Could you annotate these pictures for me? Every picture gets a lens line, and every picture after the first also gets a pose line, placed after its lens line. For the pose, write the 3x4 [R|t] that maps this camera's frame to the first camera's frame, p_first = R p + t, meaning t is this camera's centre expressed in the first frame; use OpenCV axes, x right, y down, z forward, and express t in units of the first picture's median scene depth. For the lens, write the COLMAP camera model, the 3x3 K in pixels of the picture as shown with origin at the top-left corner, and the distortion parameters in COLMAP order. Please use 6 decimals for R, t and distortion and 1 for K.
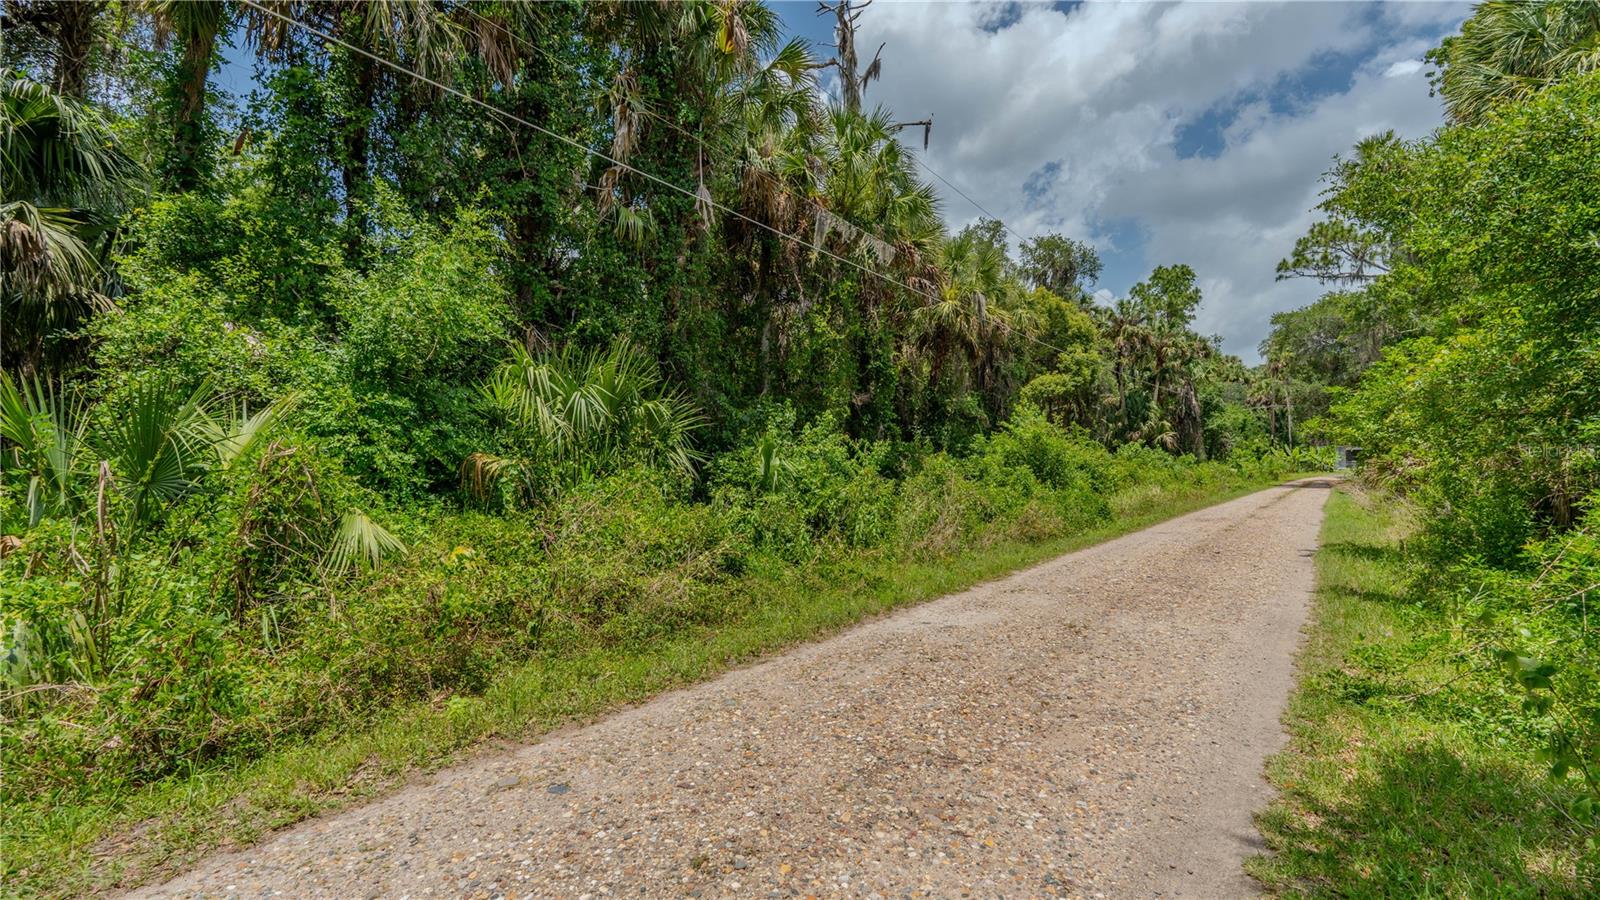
lens RADIAL K [[718.2, 0, 800.0], [0, 718.2, 450.0], [0, 0, 1]] dist [-0.003932, -0.000078]
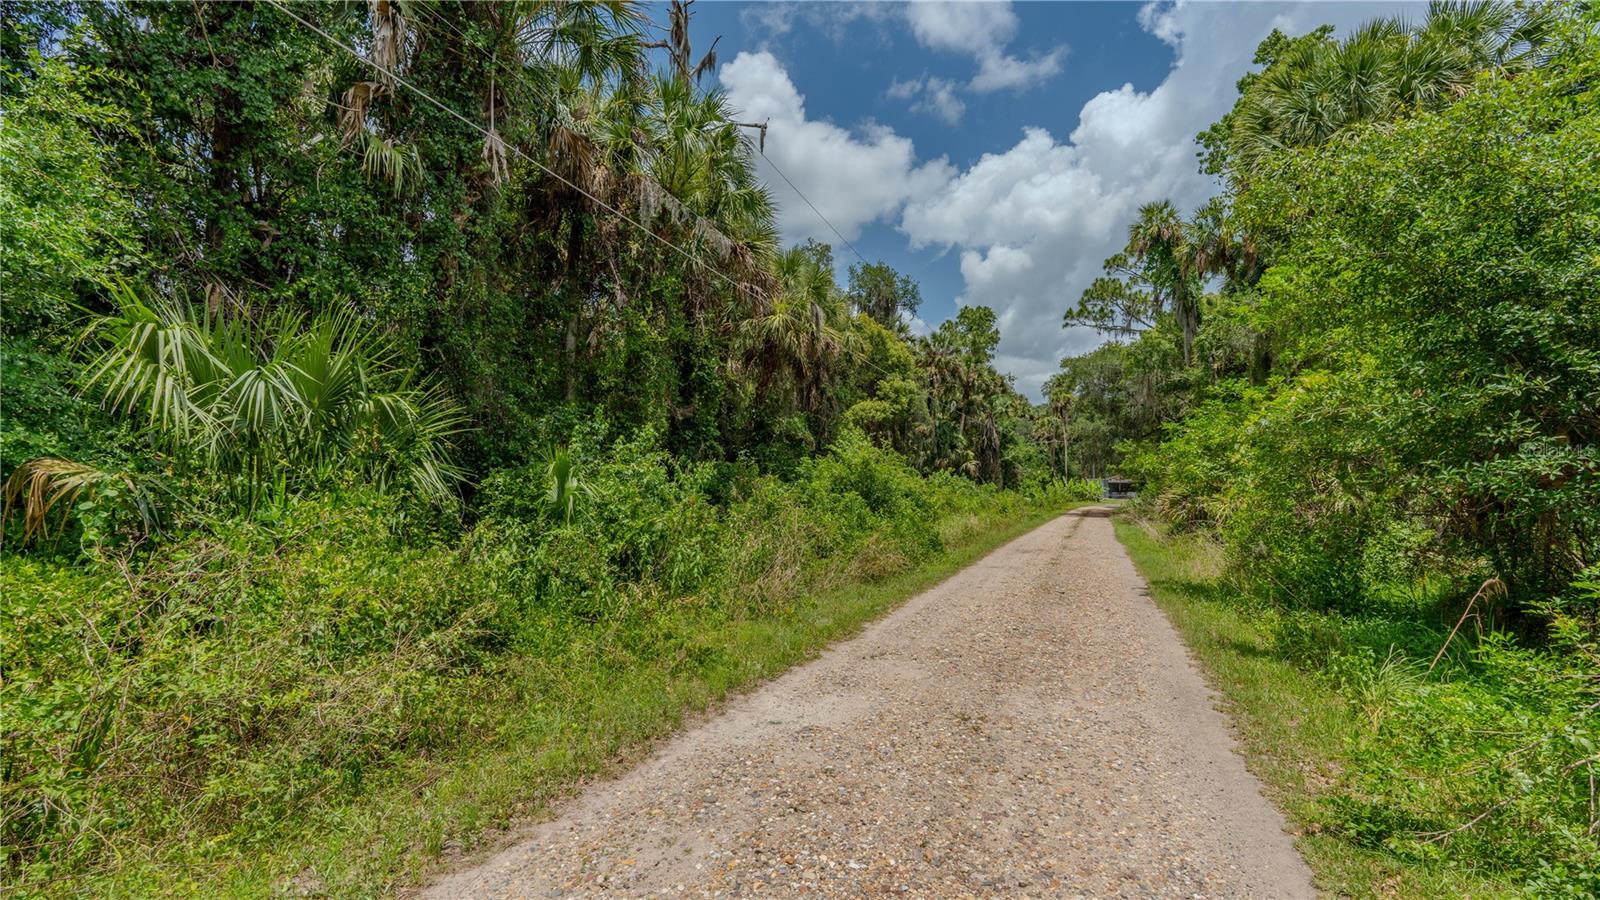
lens RADIAL K [[718.2, 0, 800.0], [0, 718.2, 450.0], [0, 0, 1]] dist [-0.003932, -0.000078]
pose [[0.966922, 0.039539, 0.251990, 0.003853], [-0.032739, 0.998979, -0.031121, -0.002071], [-0.252964, 0.021841, 0.967229, 0.107509]]
